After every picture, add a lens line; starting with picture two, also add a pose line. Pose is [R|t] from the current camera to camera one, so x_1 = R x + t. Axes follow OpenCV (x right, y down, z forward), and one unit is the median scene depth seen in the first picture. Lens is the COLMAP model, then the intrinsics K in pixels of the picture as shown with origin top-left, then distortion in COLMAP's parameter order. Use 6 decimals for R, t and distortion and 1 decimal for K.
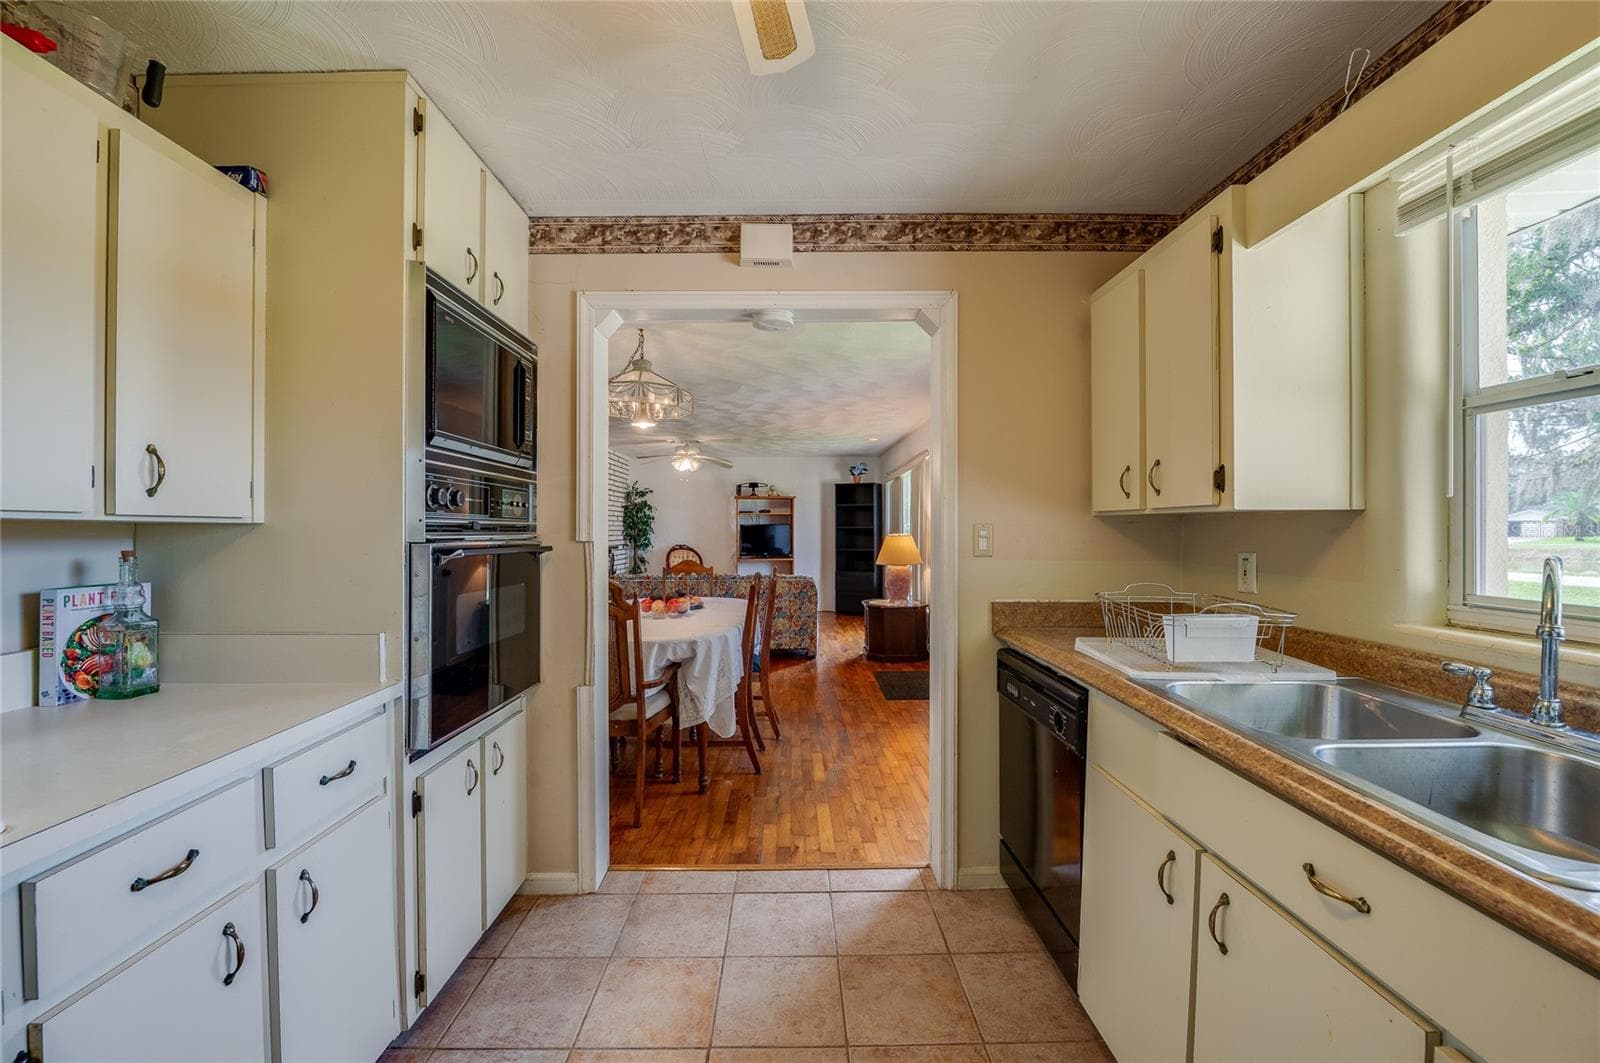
lens RADIAL K [[639.2, 0, 797.0], [0, 639.2, 529.5], [0, 0, 1]] dist [-0.019210, 0.001503]
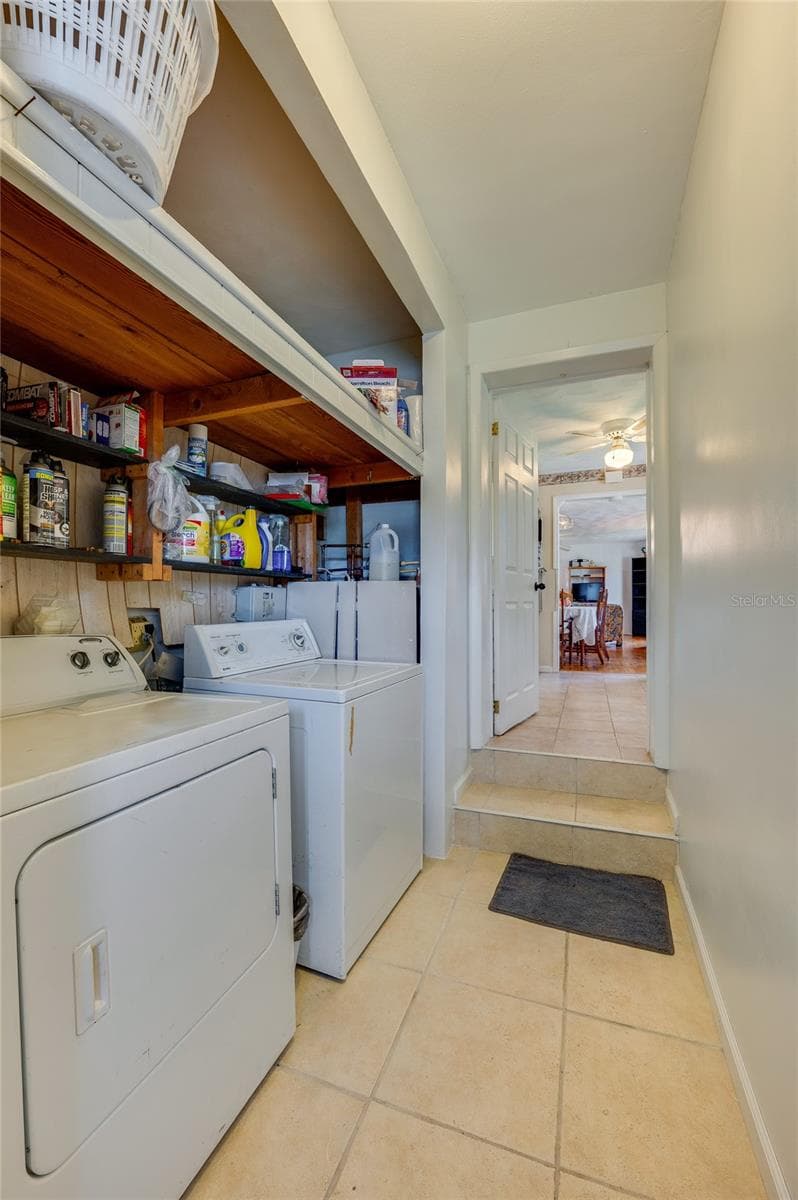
lens RADIAL K [[479.4, 0, 390.0], [0, 479.4, 606.1], [0, 0, 1]] dist [-0.019210, 0.001503]
pose [[0.920137, 0.003060, -0.391585, -0.037121], [-0.001319, 0.999988, 0.004716, 0.053550], [0.391595, -0.003823, 0.920130, -0.443103]]
